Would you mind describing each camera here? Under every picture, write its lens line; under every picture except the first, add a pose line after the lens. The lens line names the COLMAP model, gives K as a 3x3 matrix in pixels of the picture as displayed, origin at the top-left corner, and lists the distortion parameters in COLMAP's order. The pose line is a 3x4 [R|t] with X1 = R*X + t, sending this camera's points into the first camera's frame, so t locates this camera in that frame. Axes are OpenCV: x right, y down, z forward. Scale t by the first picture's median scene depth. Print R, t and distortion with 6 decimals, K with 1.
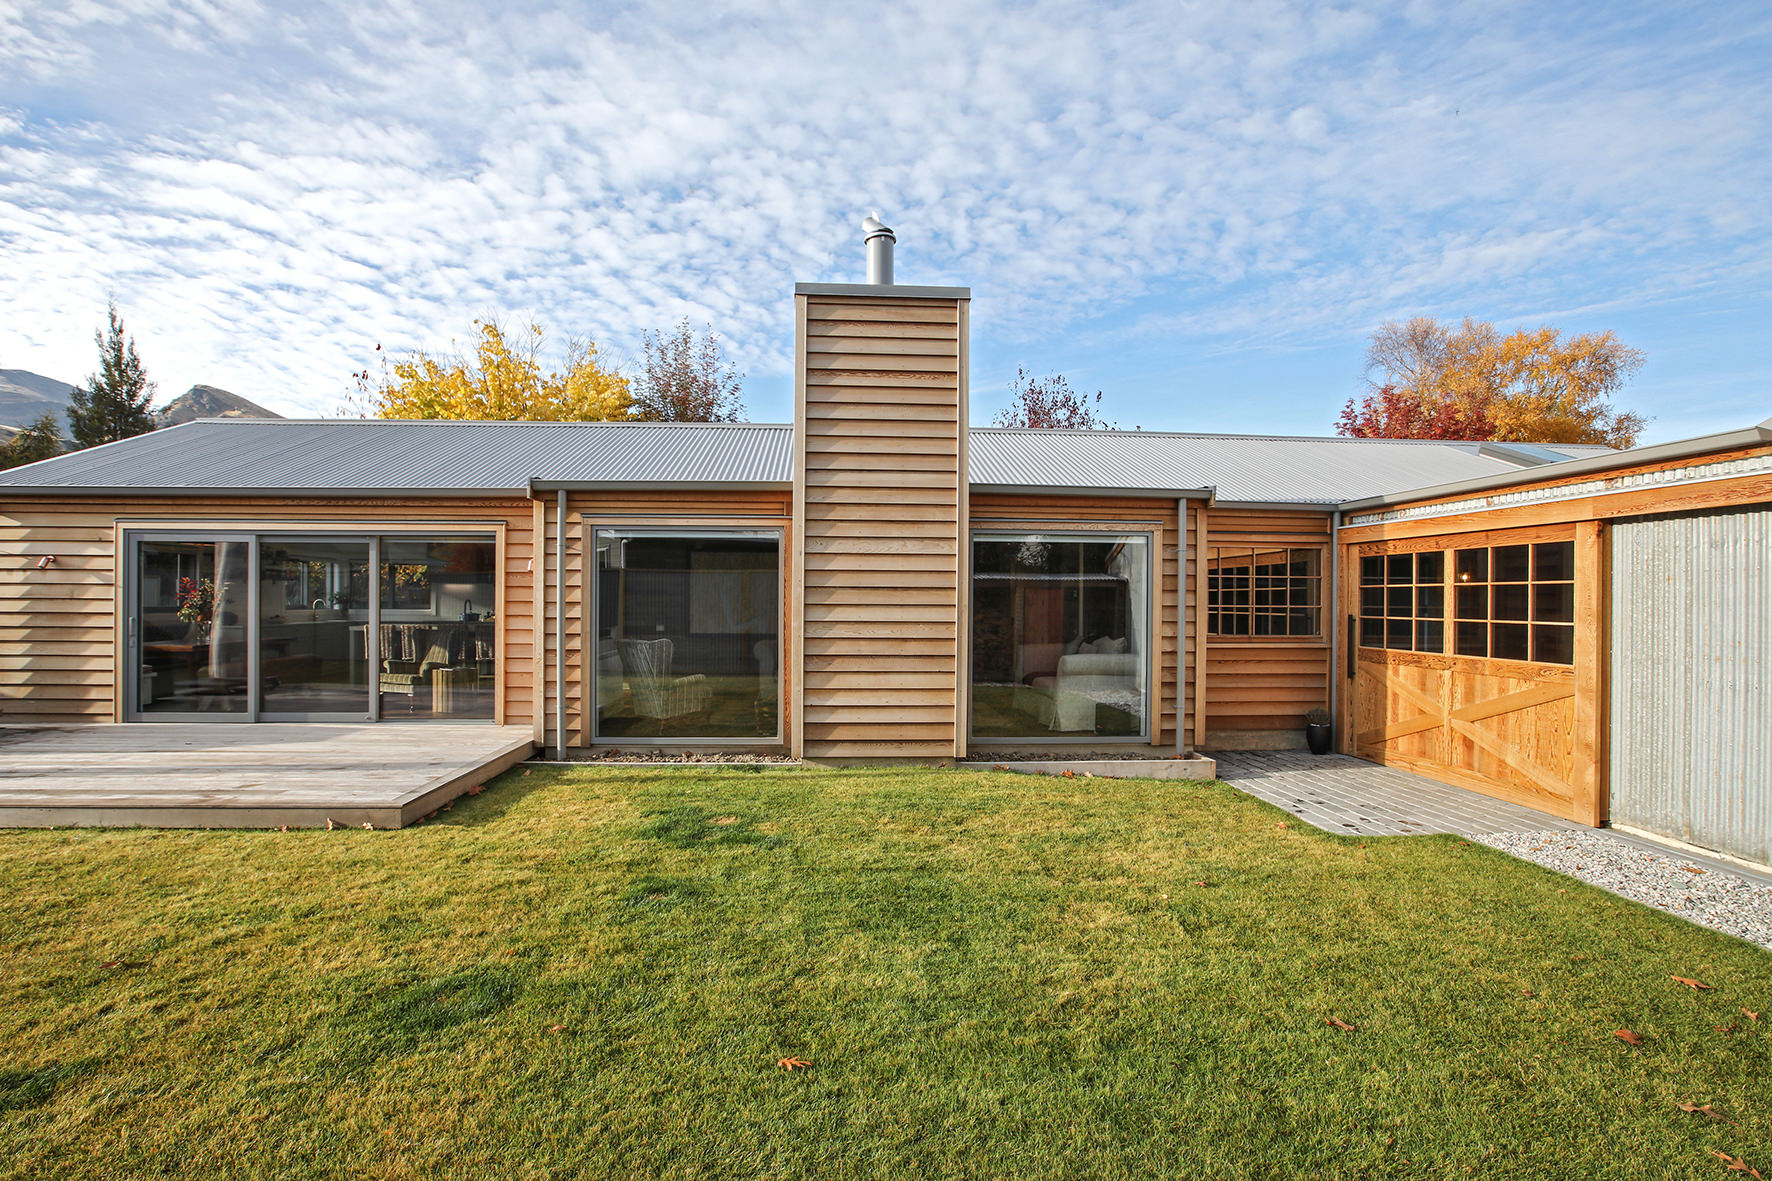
lens RADIAL K [[824.6, 0, 876.2], [0, 824.6, 596.0], [0, 0, 1]] dist [-0.035929, 0.008868]
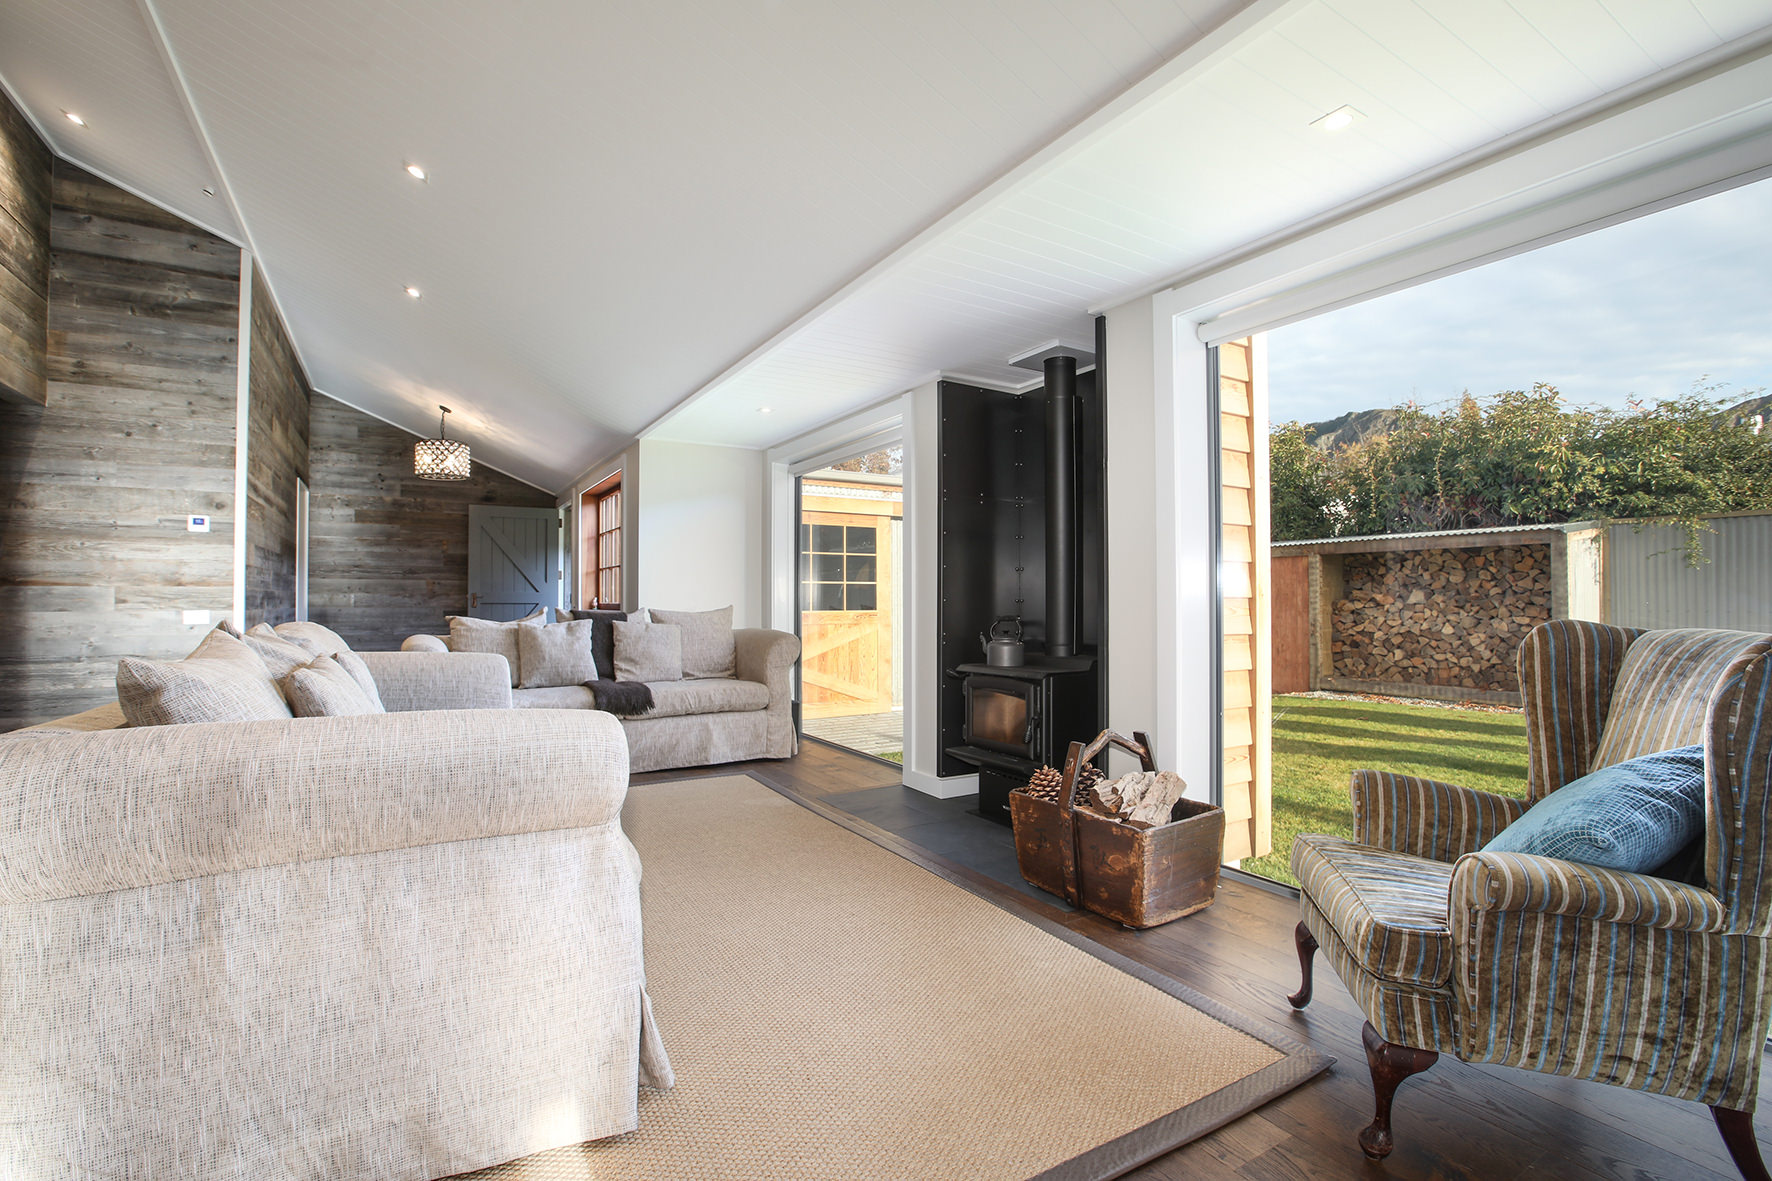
lens RADIAL K [[805.9, 0, 890.9], [0, 805.9, 591.9], [0, 0, 1]] dist [-0.053857, 0.018272]
pose [[-0.454830, 0.001767, 0.890577, -0.386572], [-0.003928, 0.999984, -0.003990, 0.046125], [-0.890570, -0.005313, -0.454816, 1.318116]]
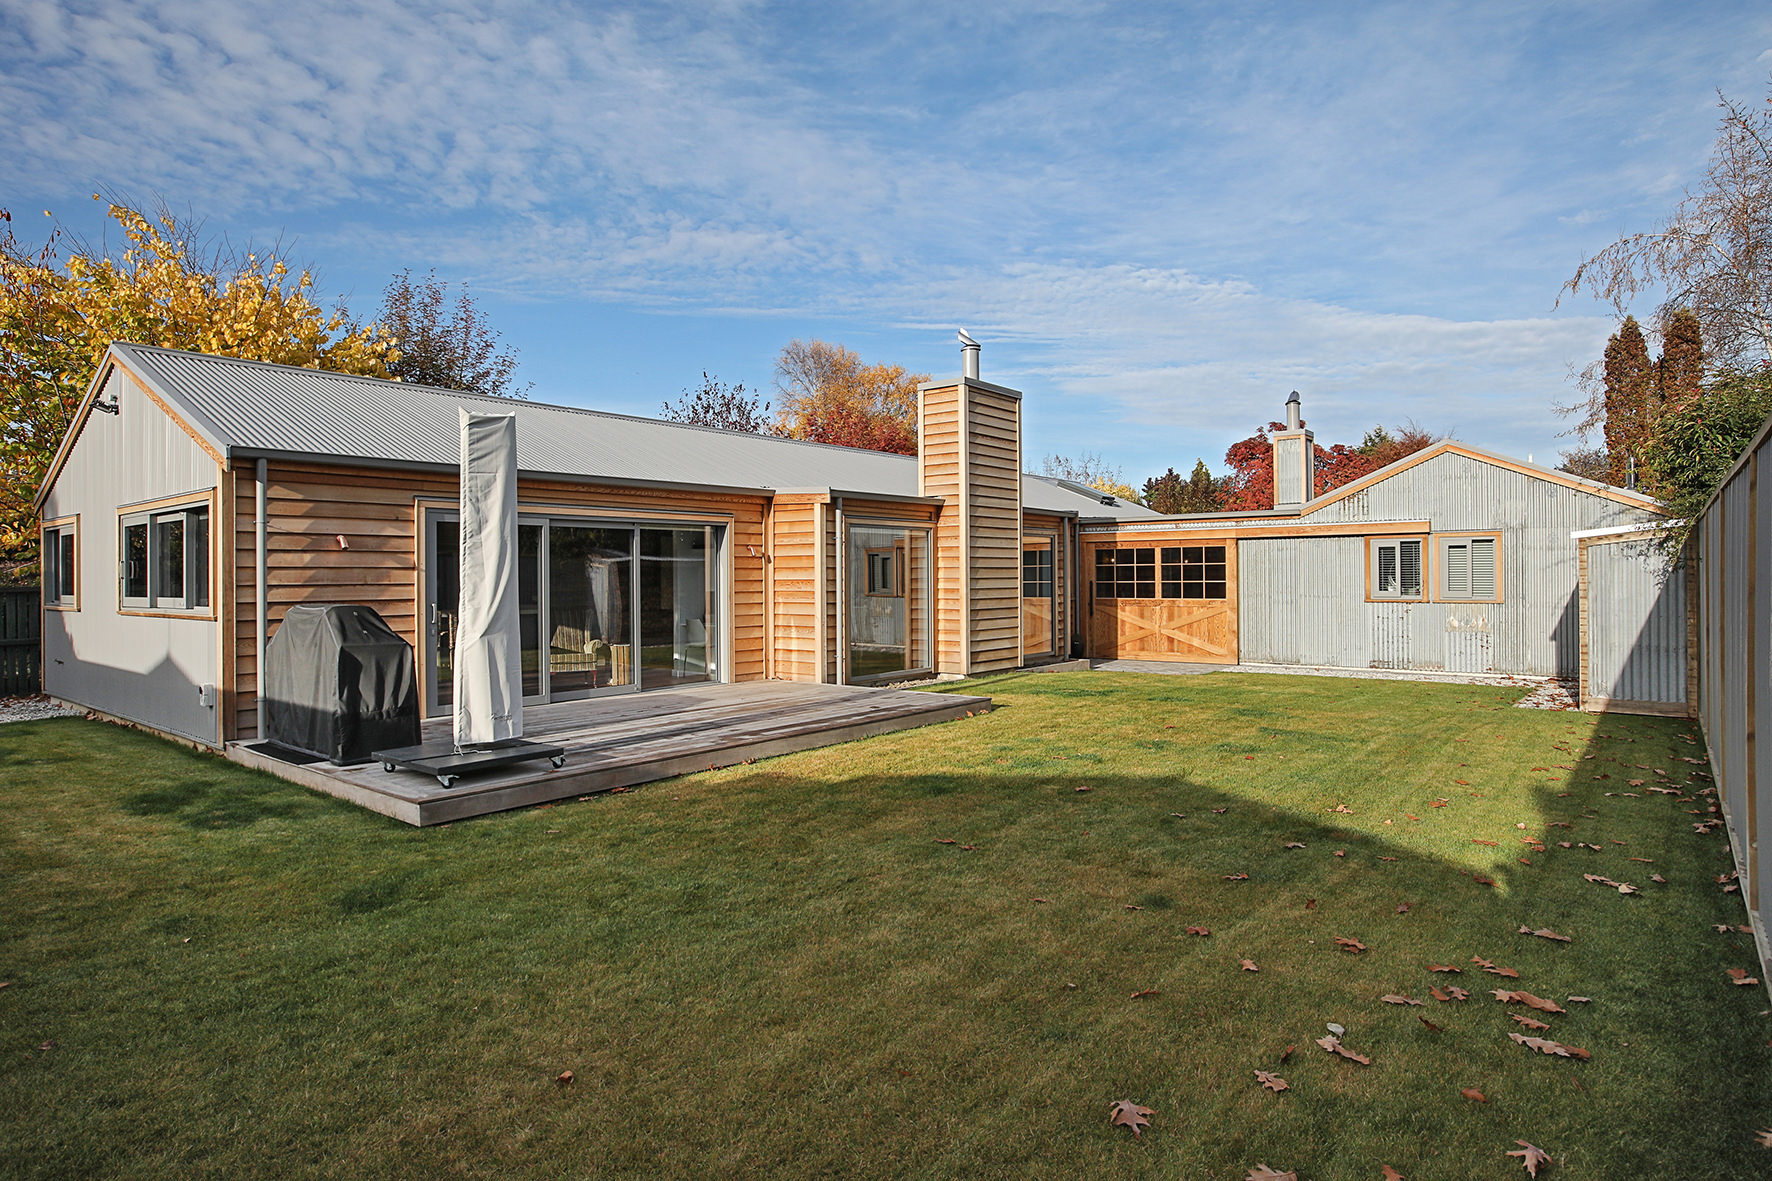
lens RADIAL K [[973.4, 0, 884.8], [0, 973.4, 580.4], [0, 0, 1]] dist [-0.056683, 0.027407]
pose [[0.676707, -0.014575, 0.736108, -1.523470], [0.012325, 0.999888, 0.008467, -0.003529], [-0.736149, 0.003343, 0.676811, -0.153251]]
